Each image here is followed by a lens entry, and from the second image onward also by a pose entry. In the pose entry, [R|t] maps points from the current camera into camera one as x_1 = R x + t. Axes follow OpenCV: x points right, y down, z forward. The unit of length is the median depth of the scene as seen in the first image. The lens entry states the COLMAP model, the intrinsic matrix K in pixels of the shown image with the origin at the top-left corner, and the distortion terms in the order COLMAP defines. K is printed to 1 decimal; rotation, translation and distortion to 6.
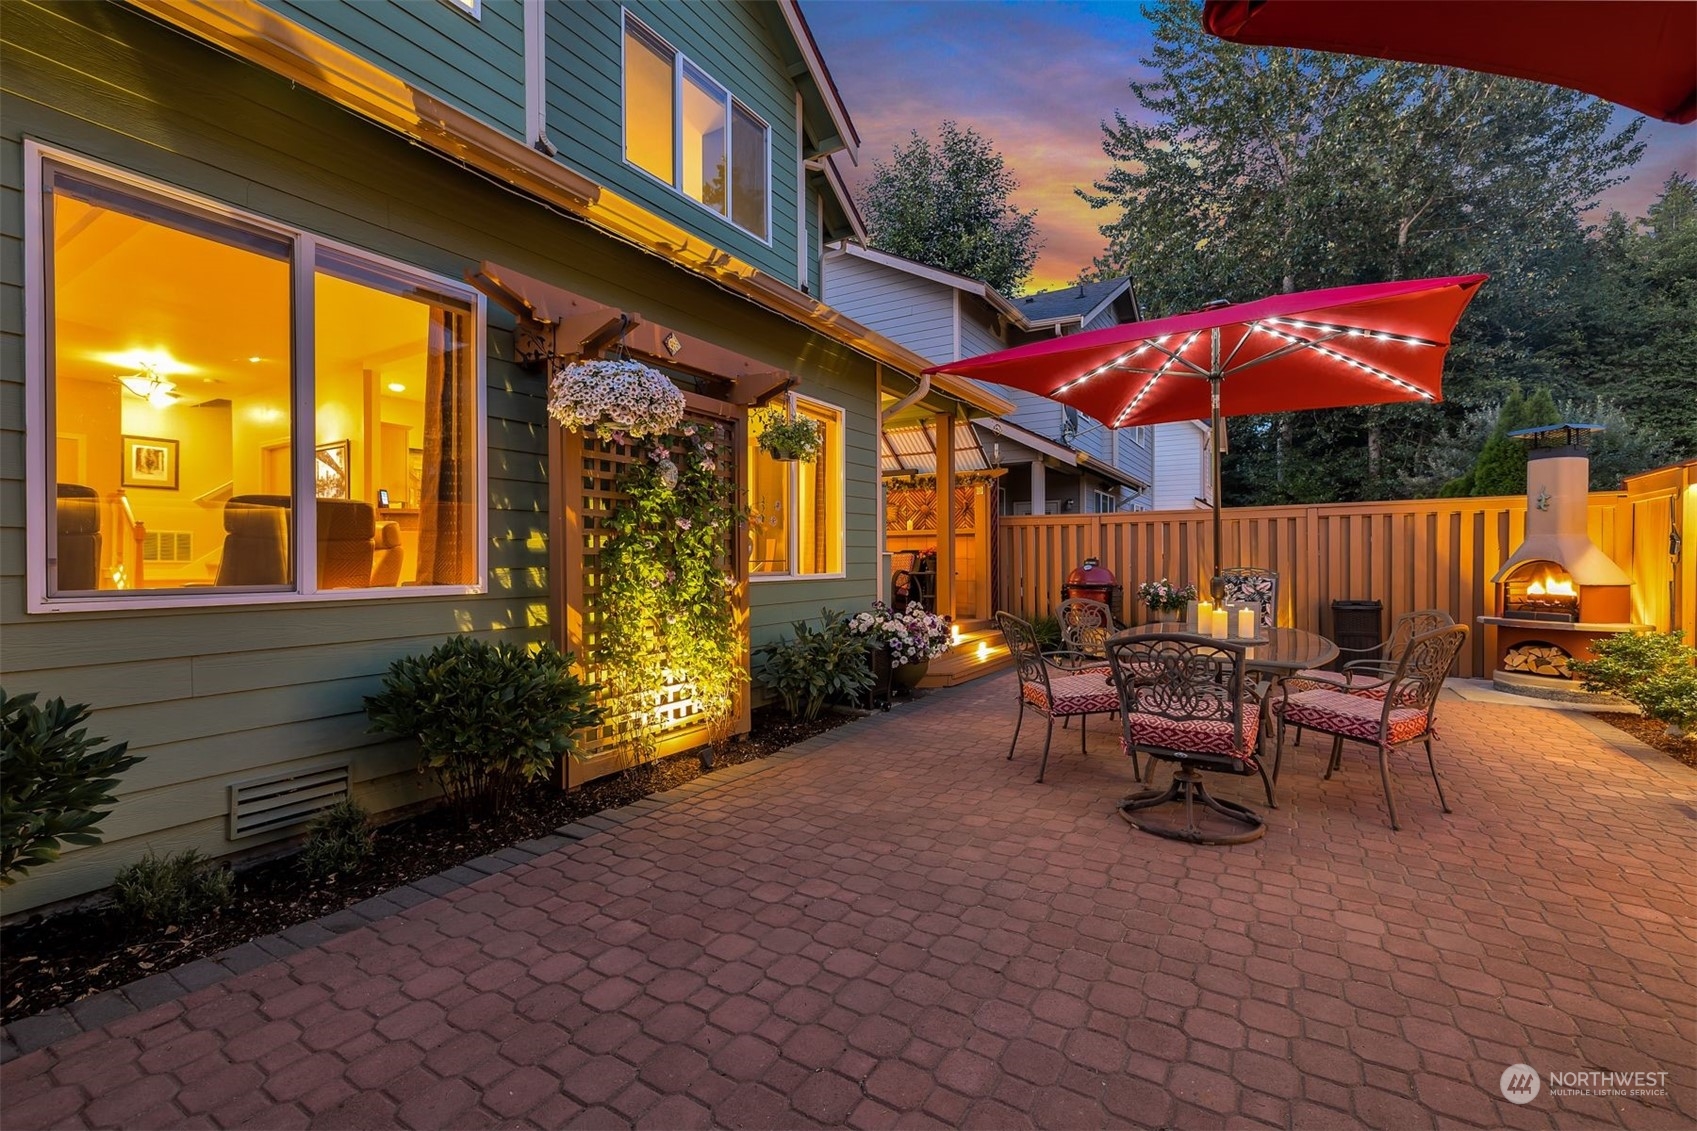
lens RADIAL K [[733.8, 0, 829.1], [0, 733.8, 562.0], [0, 0, 1]] dist [0.001764, 0.000374]
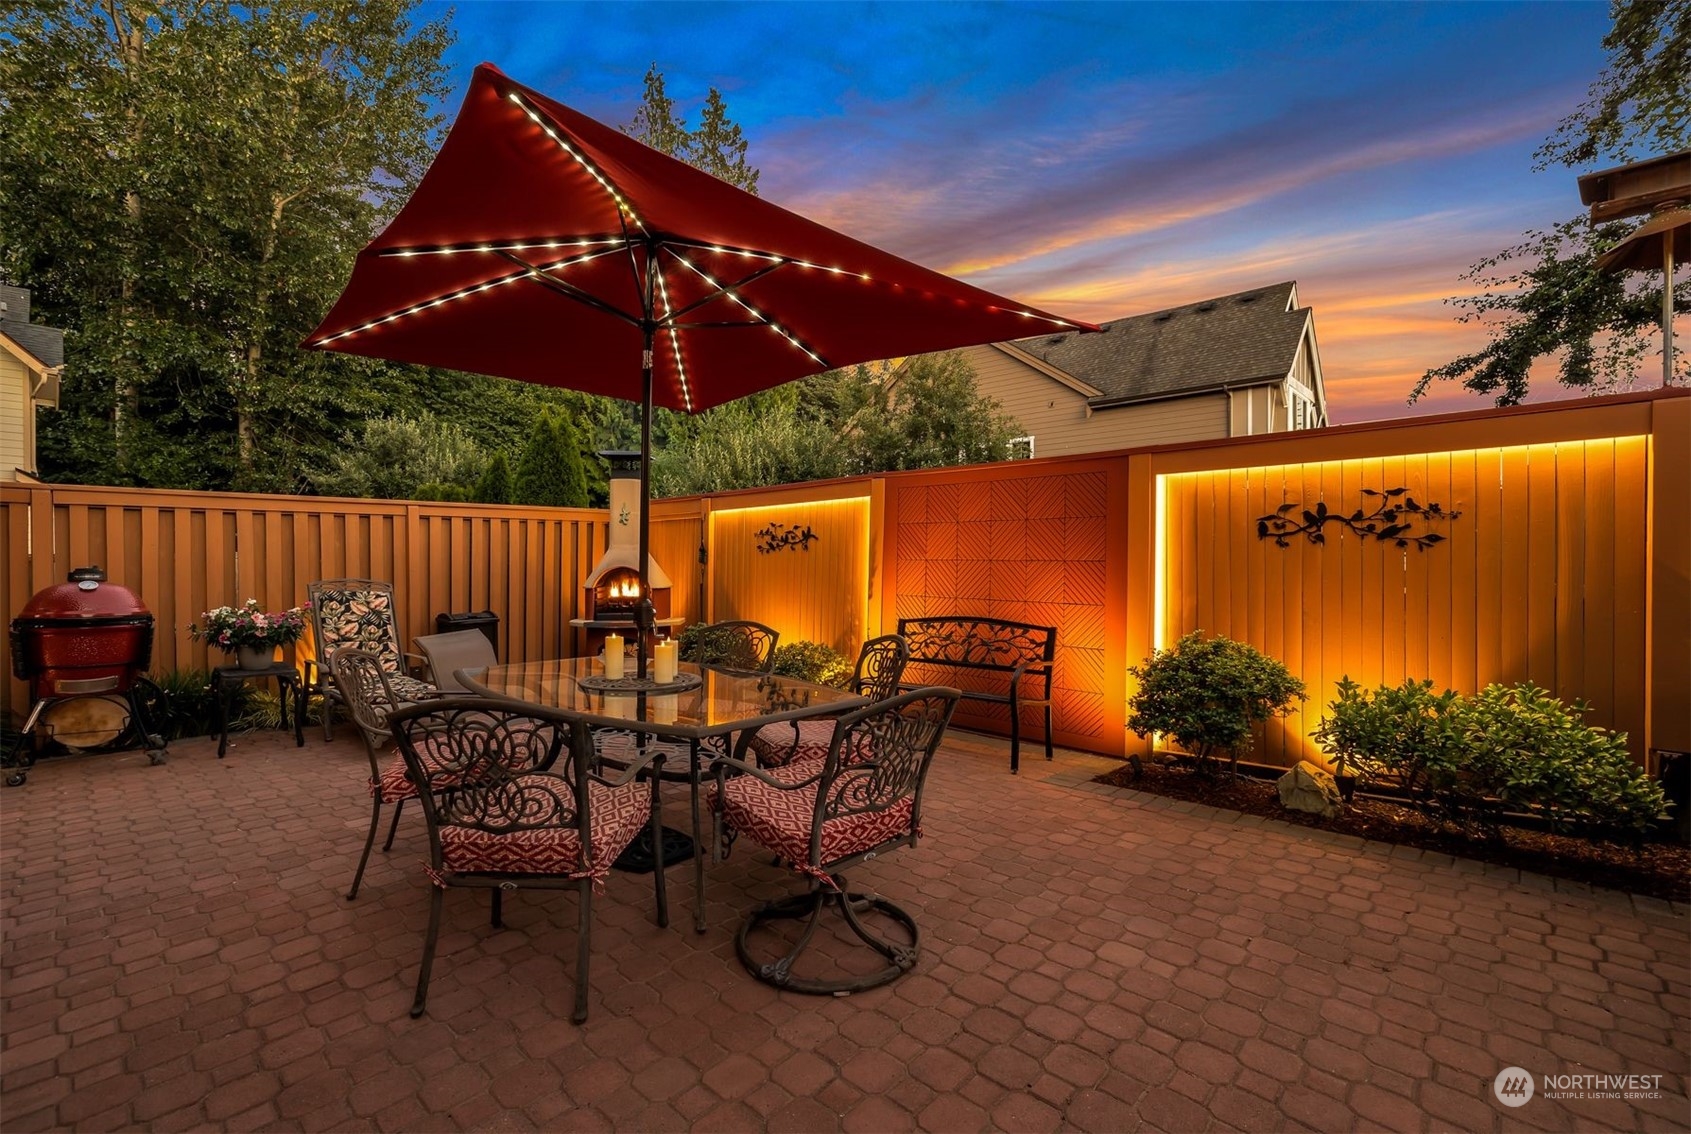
lens RADIAL K [[753.3, 0, 845.5], [0, 753.3, 567.0], [0, 0, 1]] dist [0.004602, -0.000467]
pose [[0.169219, -0.008132, 0.985545, -0.104034], [0.001963, 0.999967, 0.007913, -0.009771], [-0.985576, 0.000596, 0.169230, 0.389691]]
